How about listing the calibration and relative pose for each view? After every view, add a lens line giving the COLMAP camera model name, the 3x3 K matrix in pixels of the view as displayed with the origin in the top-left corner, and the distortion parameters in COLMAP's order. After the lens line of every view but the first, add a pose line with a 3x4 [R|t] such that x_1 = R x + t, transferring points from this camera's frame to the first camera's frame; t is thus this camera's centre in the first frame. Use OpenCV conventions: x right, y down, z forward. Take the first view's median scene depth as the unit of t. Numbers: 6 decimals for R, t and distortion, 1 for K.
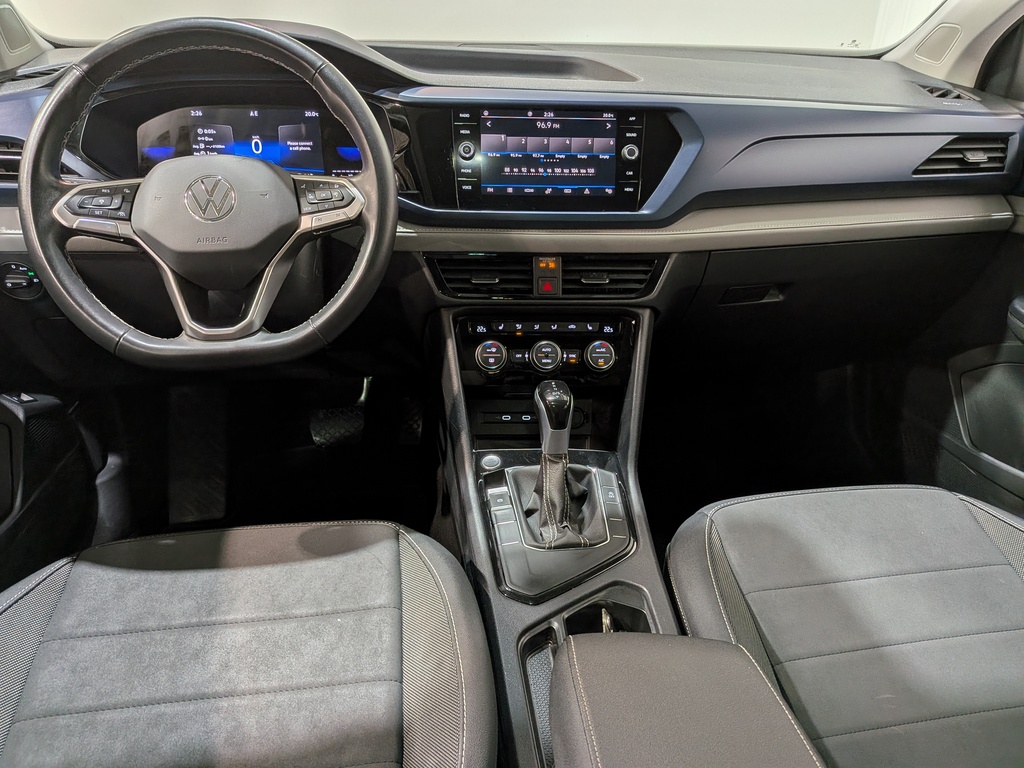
lens RADIAL K [[734.5, 0, 517.1], [0, 734.5, 373.0], [0, 0, 1]] dist [0.071370, -0.122811]
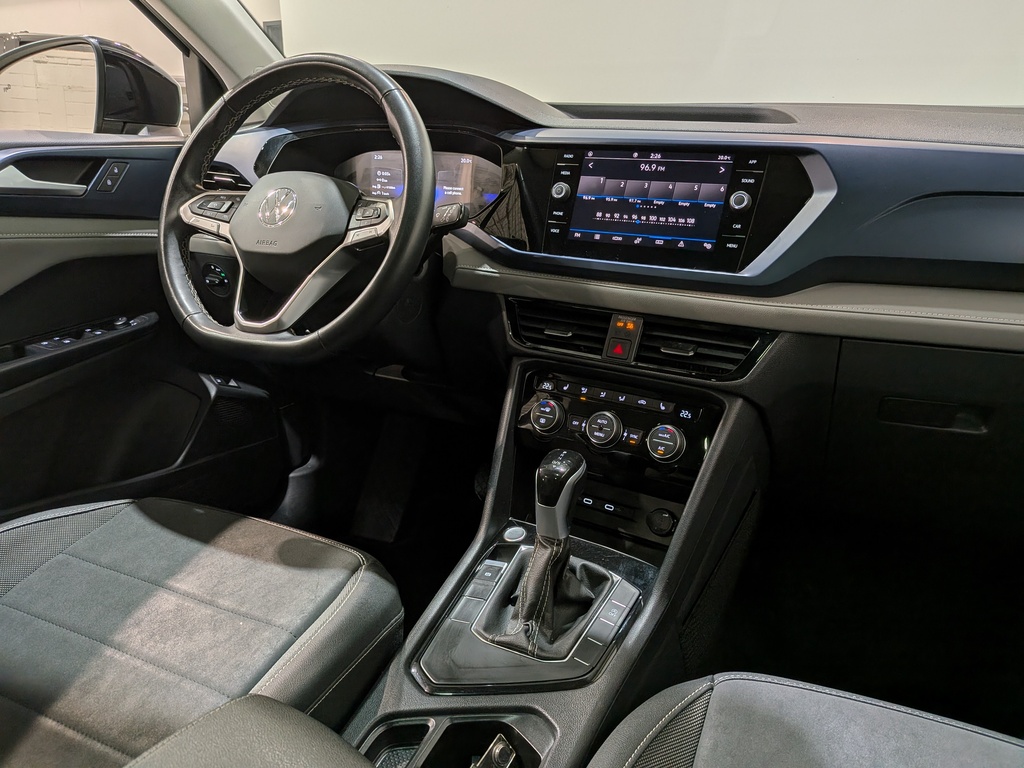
lens RADIAL K [[733.7, 0, 529.4], [0, 733.7, 385.5], [0, 0, 1]] dist [0.092973, -0.179290]
pose [[0.837256, 0.167356, -0.520571, 0.414363], [-0.238626, 0.968404, -0.072464, 0.009801], [0.491996, 0.184893, 0.850738, 0.236753]]
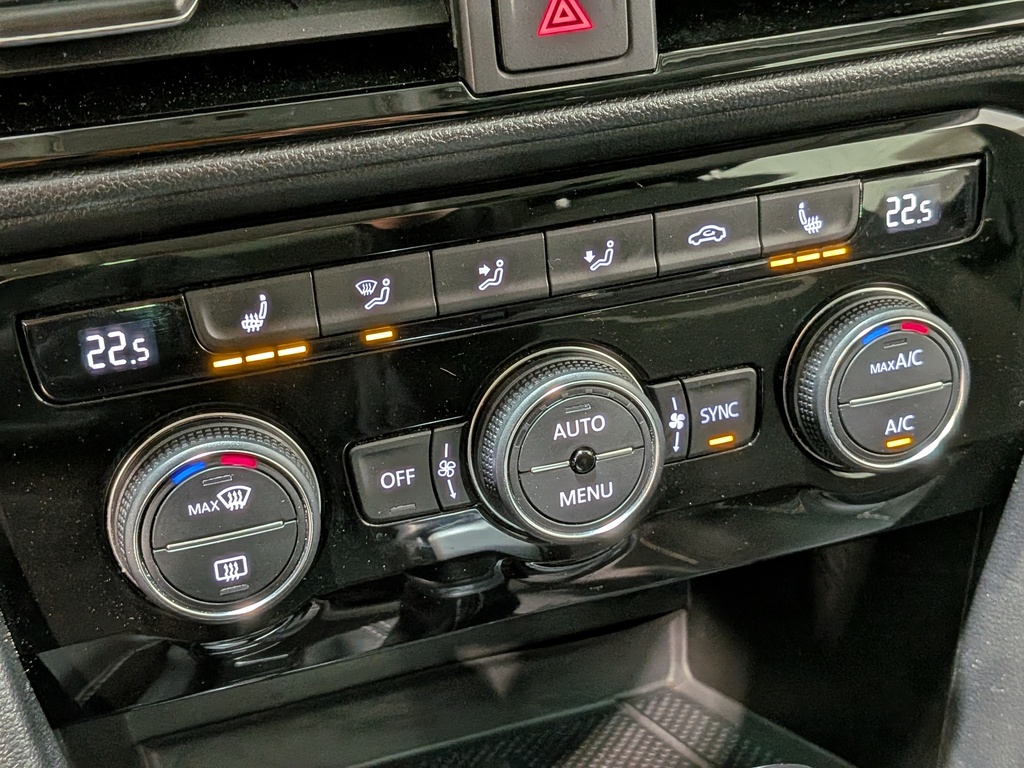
lens RADIAL K [[1519.0, 0, 512.0], [0, 1519.0, 384.0], [0, 0, 1]] dist [0.036222, -0.065188]
pose [[0.961365, -0.170101, 0.216433, -0.041244], [0.089269, 0.936390, 0.339418, -0.152481], [-0.260401, -0.306984, 0.915397, 0.736681]]
